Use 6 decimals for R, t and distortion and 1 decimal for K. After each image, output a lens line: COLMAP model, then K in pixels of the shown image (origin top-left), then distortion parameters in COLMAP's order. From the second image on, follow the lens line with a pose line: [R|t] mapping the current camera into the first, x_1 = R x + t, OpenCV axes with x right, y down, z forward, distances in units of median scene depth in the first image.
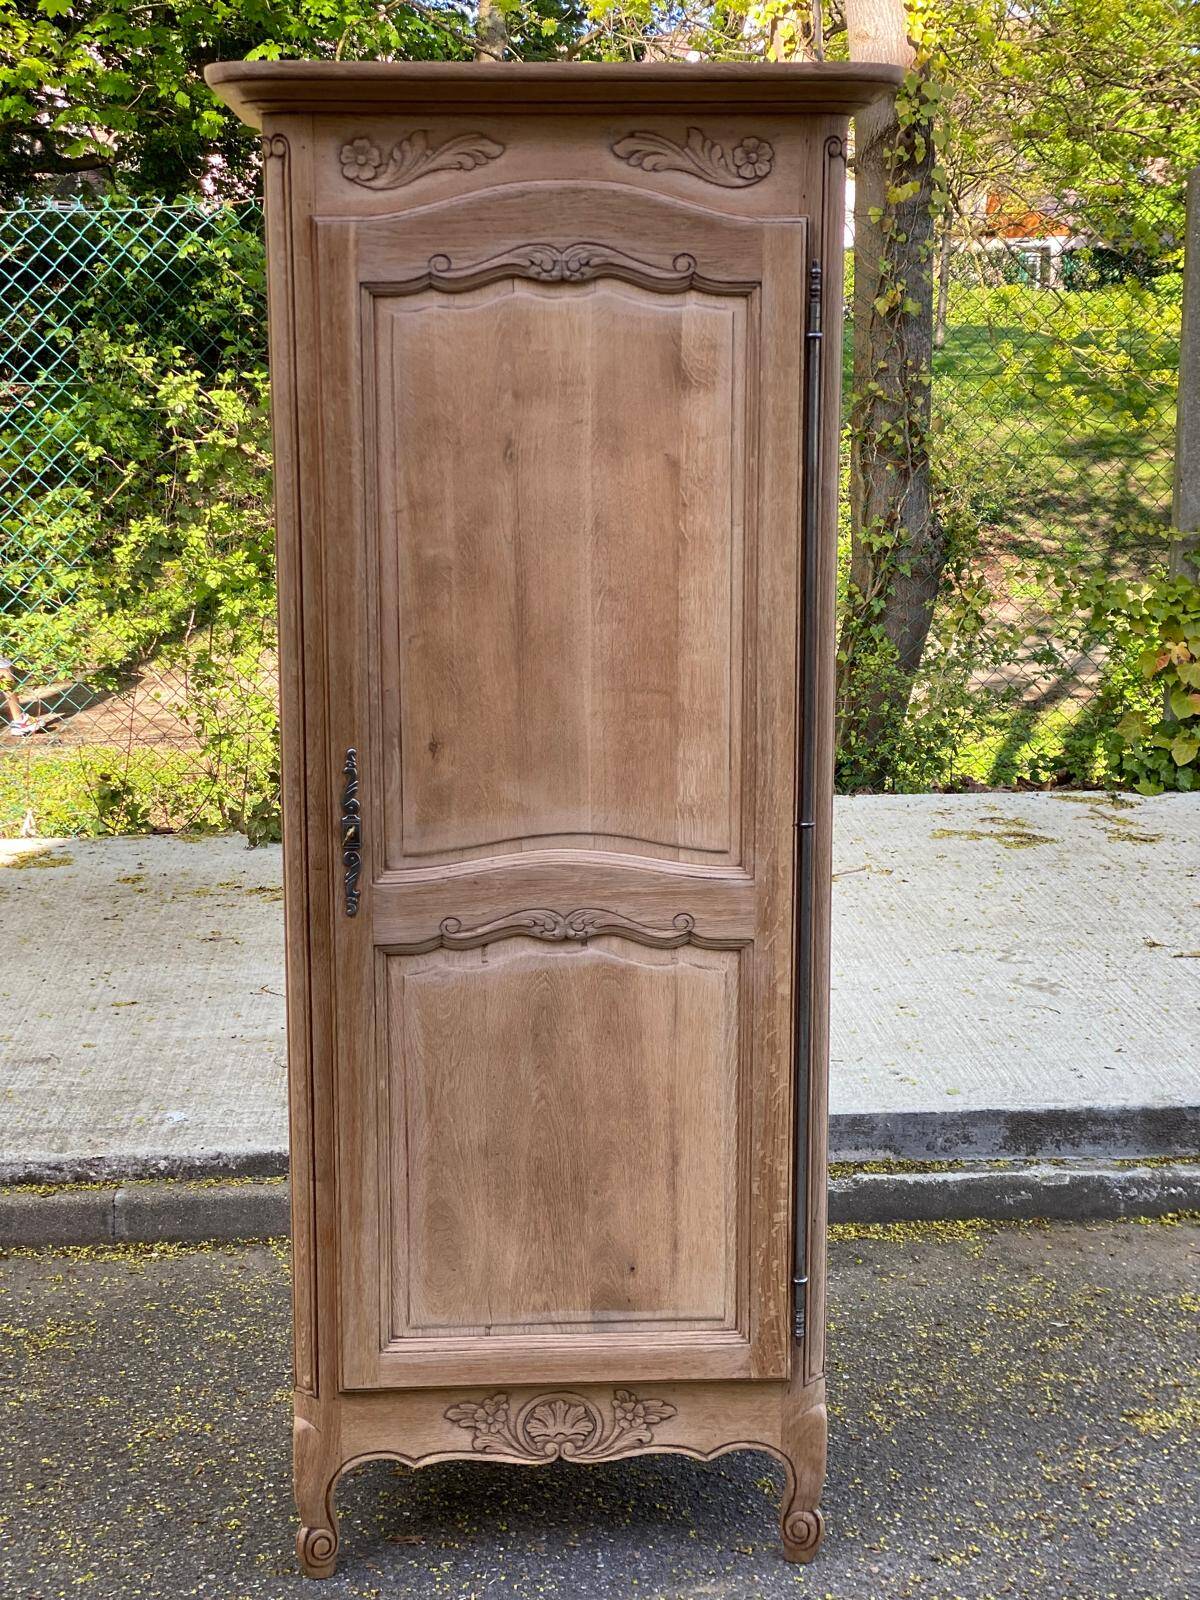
lens RADIAL K [[2371.8, 0, 611.5], [0, 2371.8, 794.5], [0, 0, 1]] dist [0.115771, 0.000000]
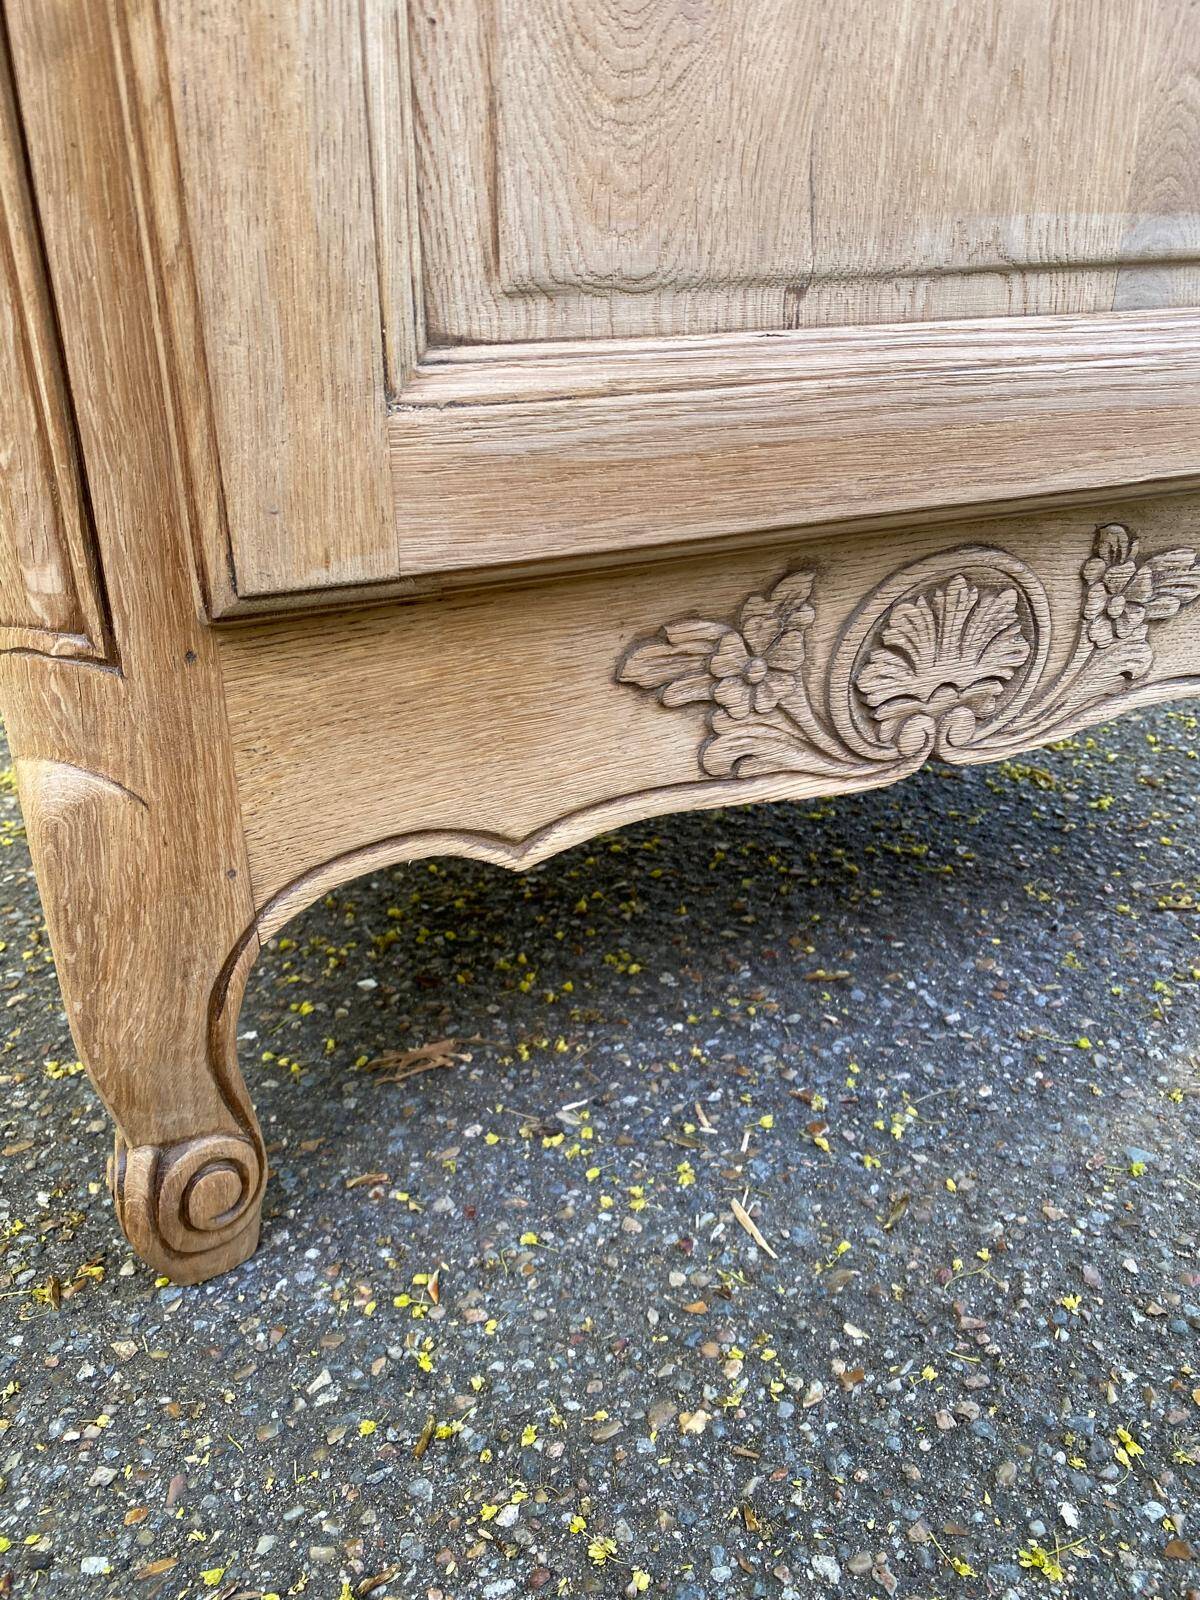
lens RADIAL K [[1222.7, 0, 600.9], [0, 1222.7, 795.4], [0, 0, 1]] dist [0.026517, -0.037383]
pose [[0.924846, -0.166127, 0.342144, -0.125220], [0.072401, 0.960015, 0.270426, 0.242731], [-0.373388, -0.225331, 0.899893, 0.900020]]
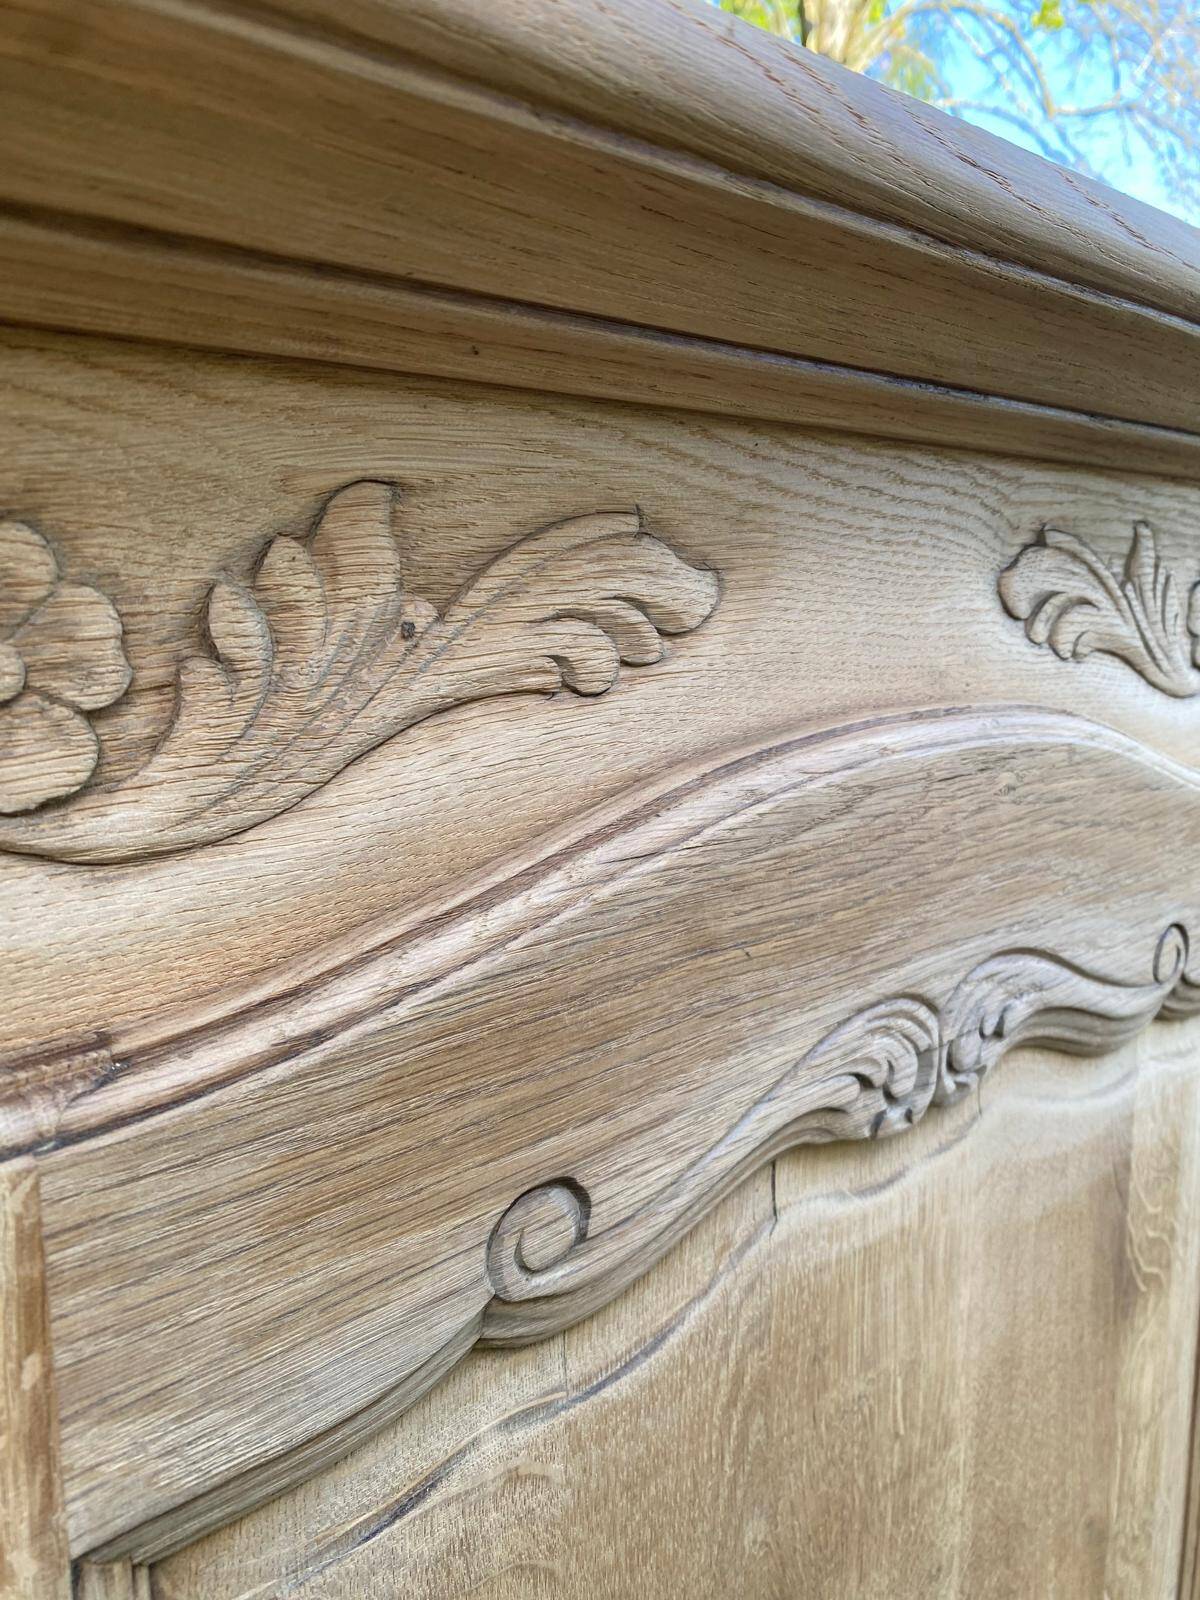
lens RADIAL K [[1222.7, 0, 610.5], [0, 1222.7, 796.8], [0, 0, 1]] dist [0.026517, -0.037383]
pose [[0.779241, -0.103562, 0.618108, -0.112379], [0.126033, 0.991999, 0.007317, -0.237018], [-0.613921, 0.072200, 0.786059, 0.862253]]
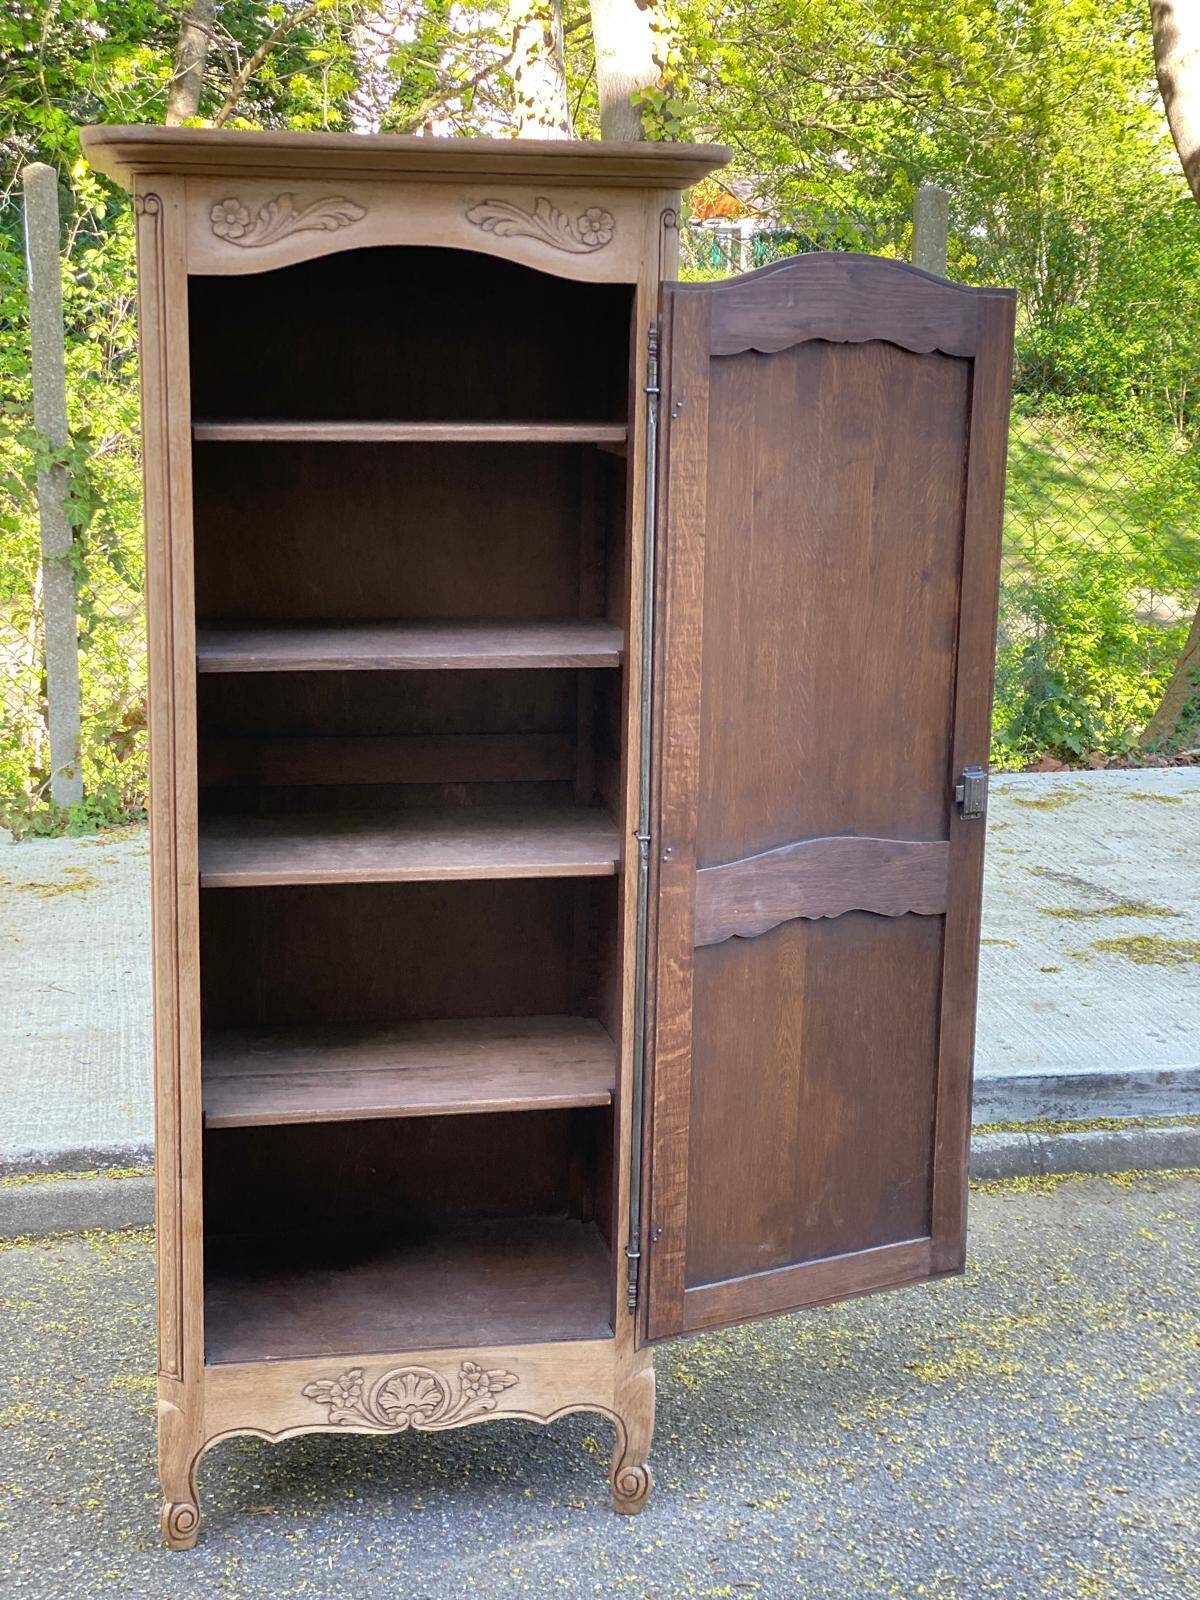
lens RADIAL K [[2371.8, 0, 604.9], [0, 2371.8, 807.2], [0, 0, 1]] dist [0.115771, 0.000000]
pose [[0.992170, -0.007271, 0.124679, -0.069292], [0.005197, 0.999843, 0.016958, -0.019695], [-0.124783, -0.016178, 0.992052, -0.074754]]
